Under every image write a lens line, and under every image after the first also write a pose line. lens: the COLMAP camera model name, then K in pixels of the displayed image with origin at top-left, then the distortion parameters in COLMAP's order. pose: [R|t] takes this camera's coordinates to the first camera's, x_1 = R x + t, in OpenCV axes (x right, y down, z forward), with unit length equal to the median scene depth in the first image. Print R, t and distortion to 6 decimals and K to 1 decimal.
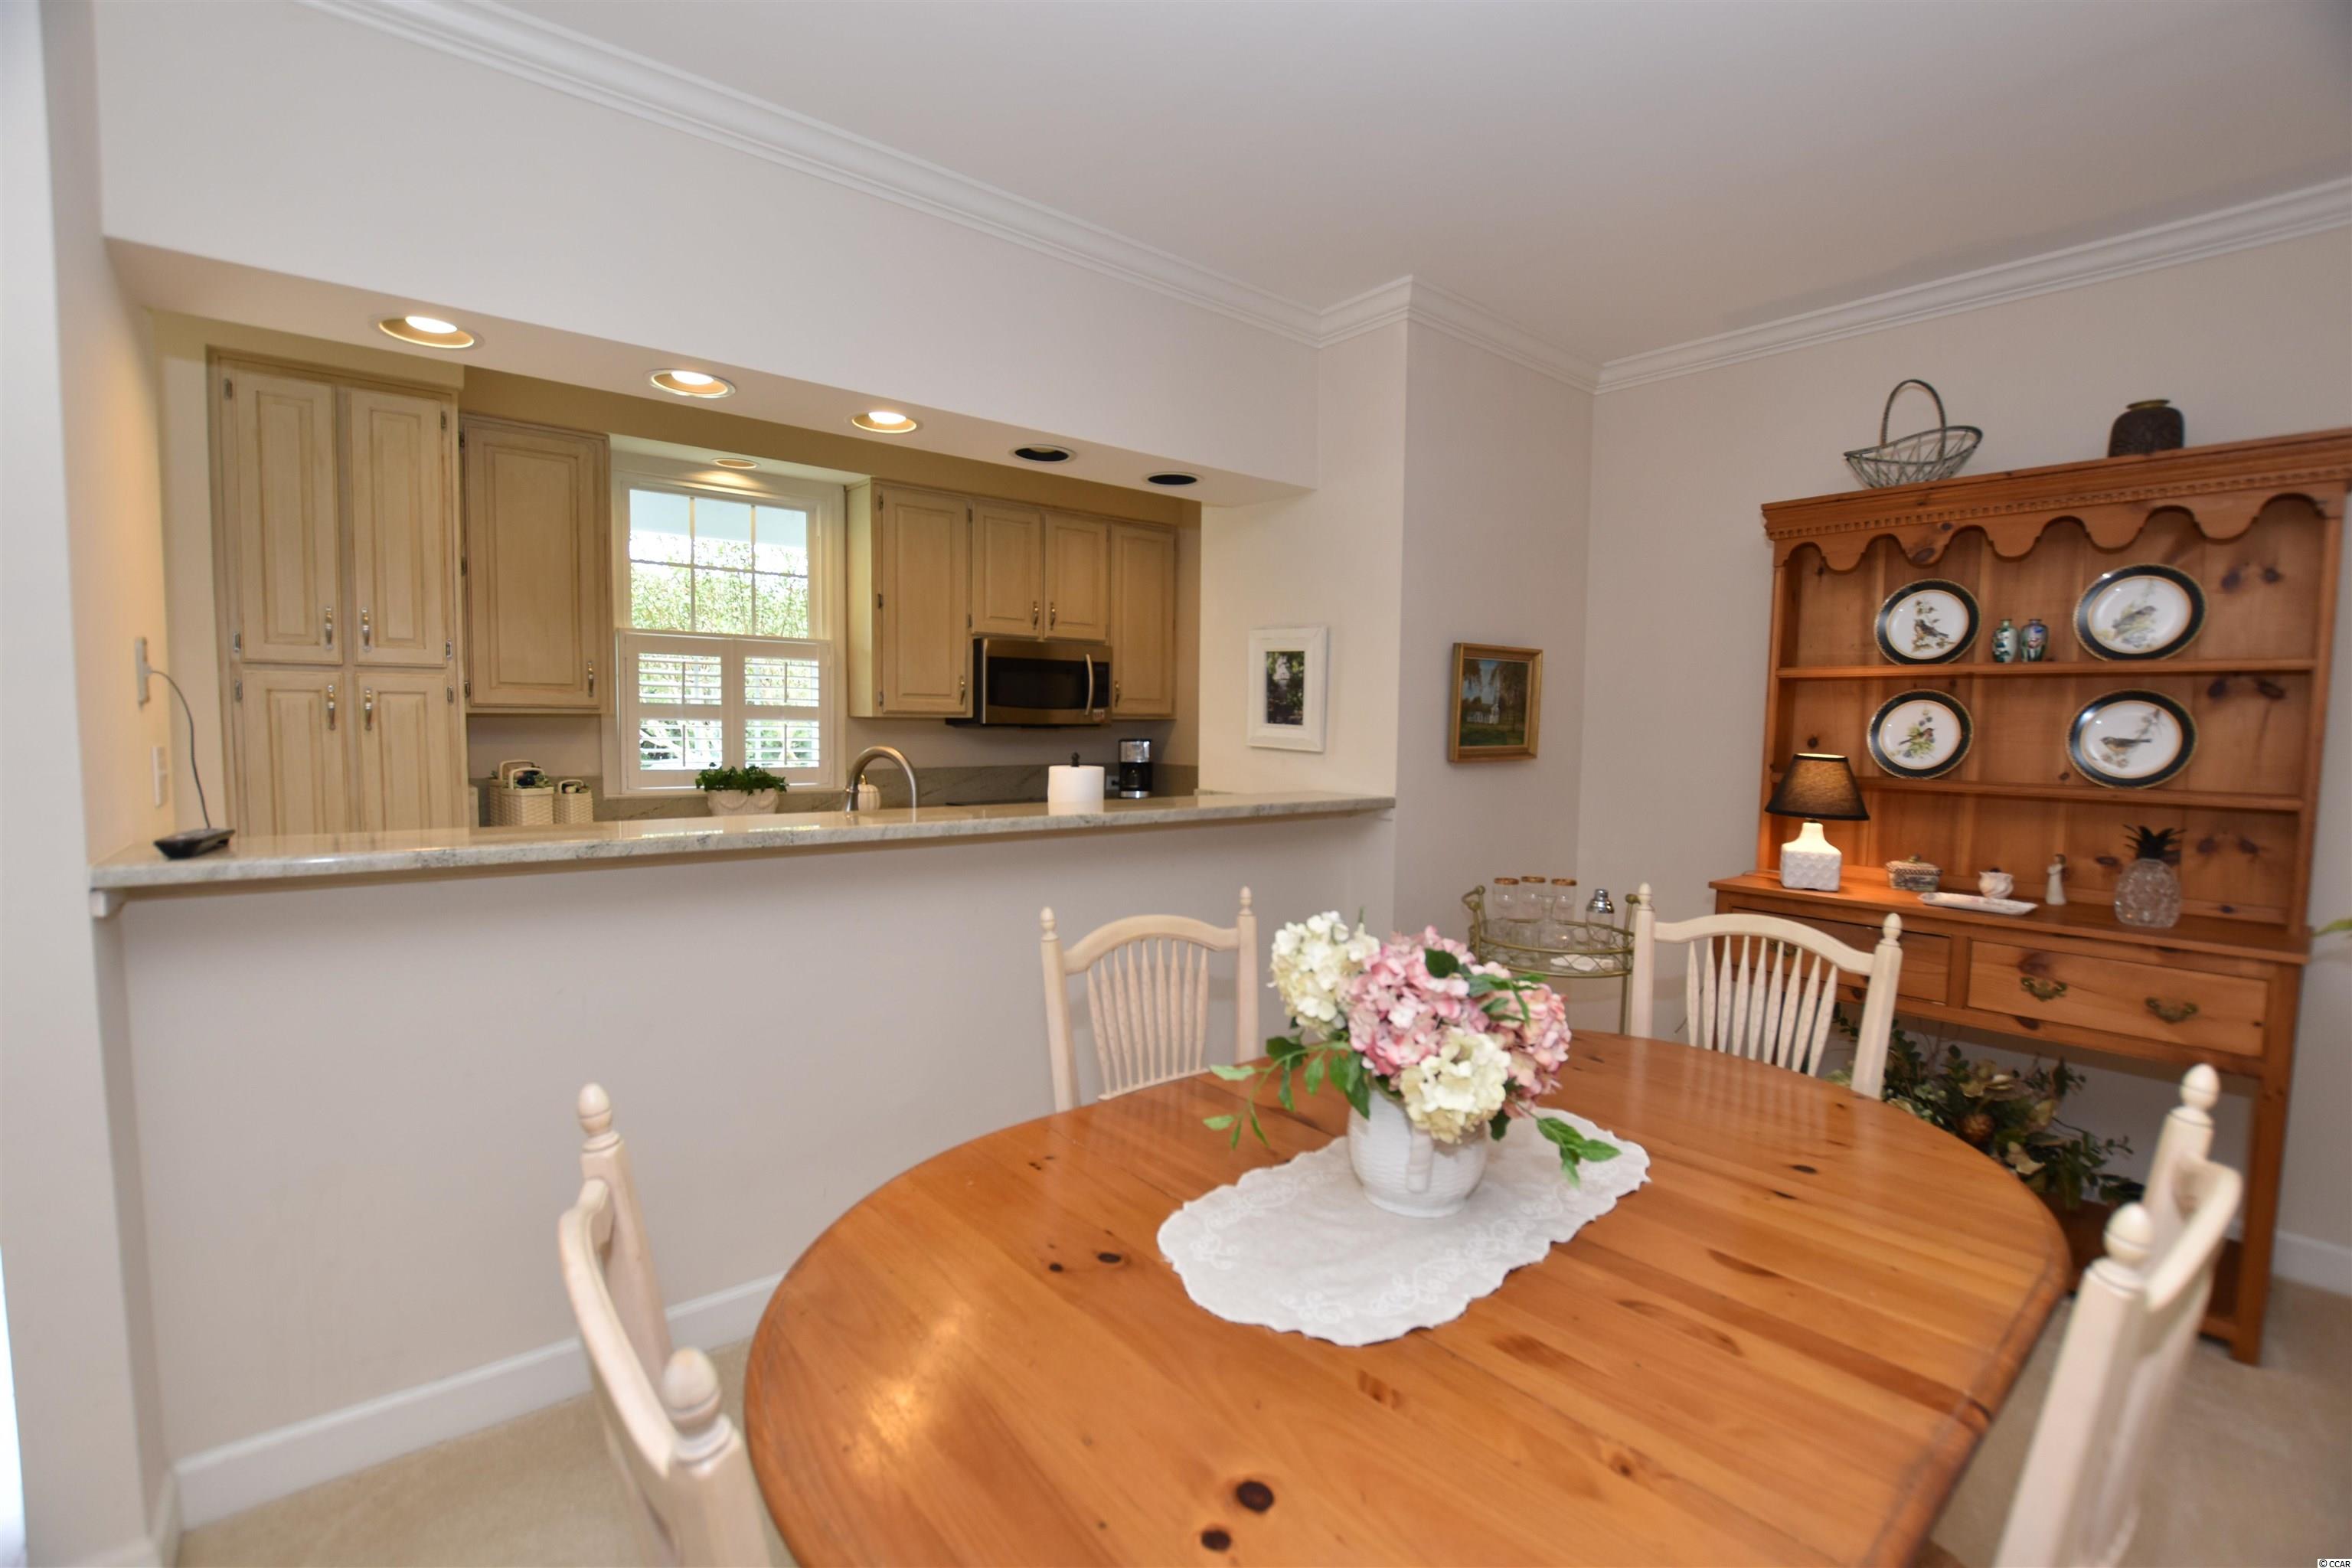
lens RADIAL K [[1028.6, 0, 1182.6], [0, 1028.6, 795.2], [0, 0, 1]] dist [-0.033829, 0.000003]
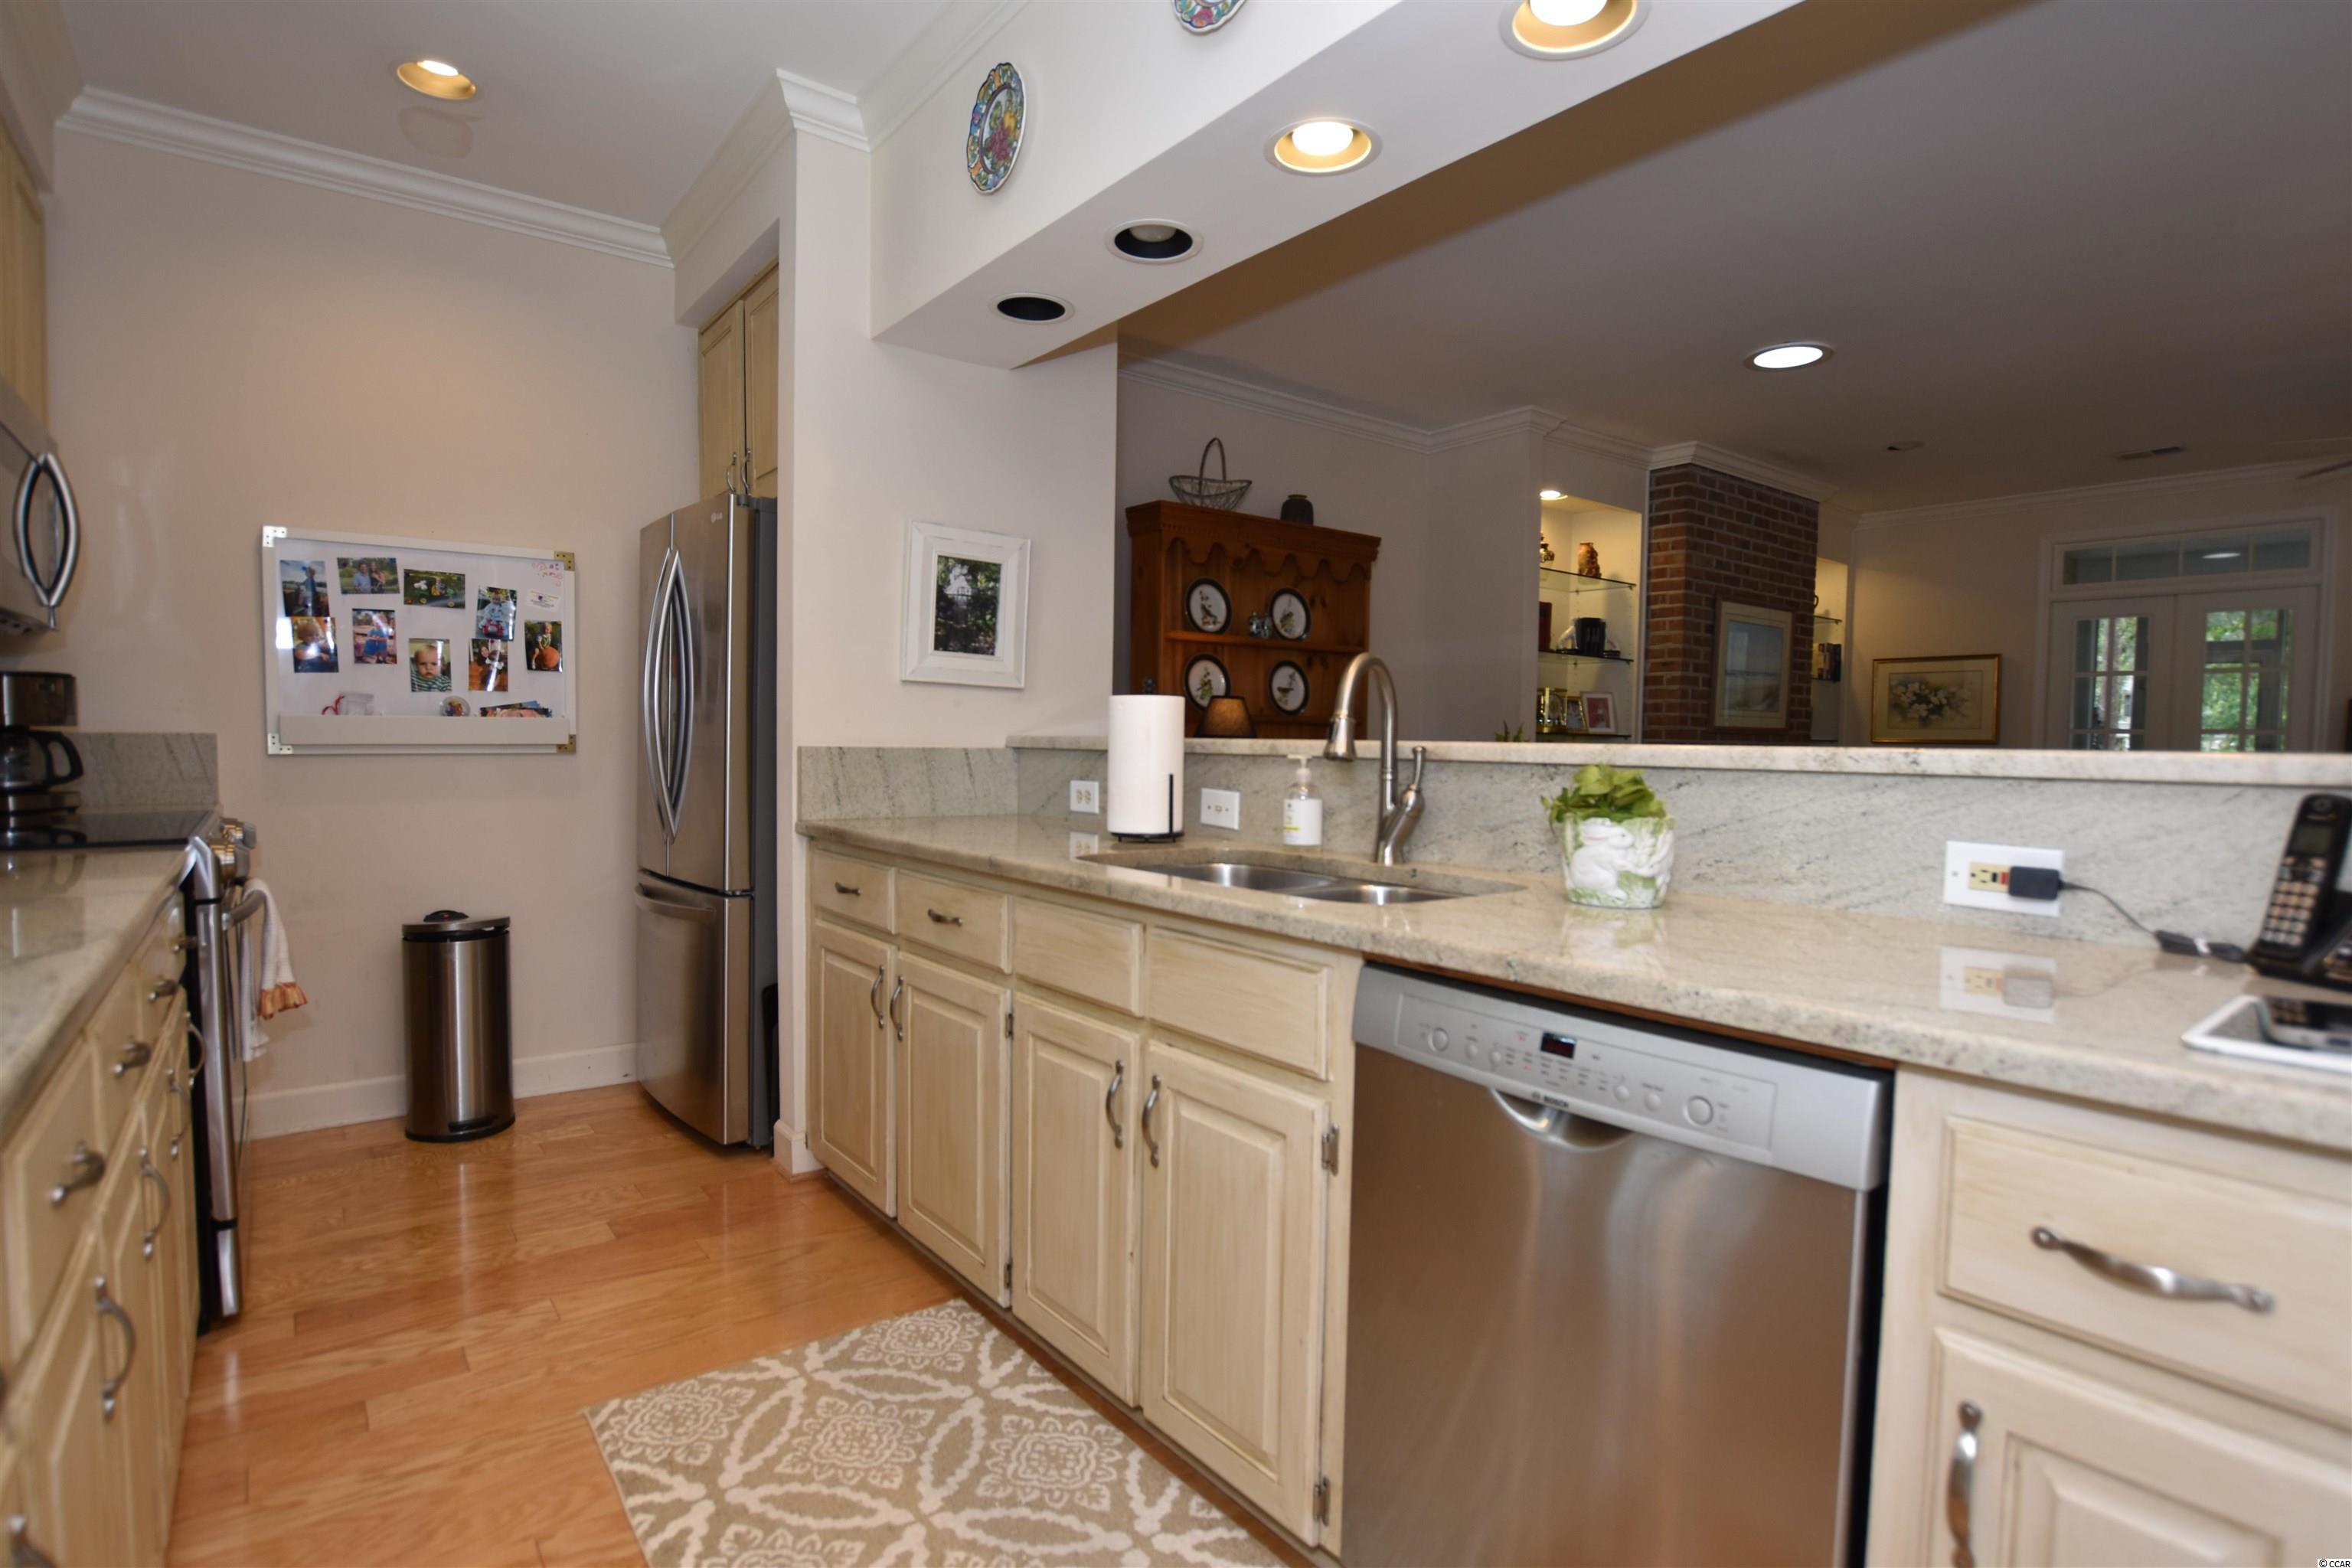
lens RADIAL K [[1166.5, 0, 1184.0], [0, 1166.5, 792.5], [0, 0, 1]] dist [-0.026425, 0.001628]
pose [[0.033200, -0.063957, 0.997400, -0.875417], [0.059512, 0.996306, 0.061906, -0.009692], [-0.997675, 0.057302, 0.036884, 0.904248]]
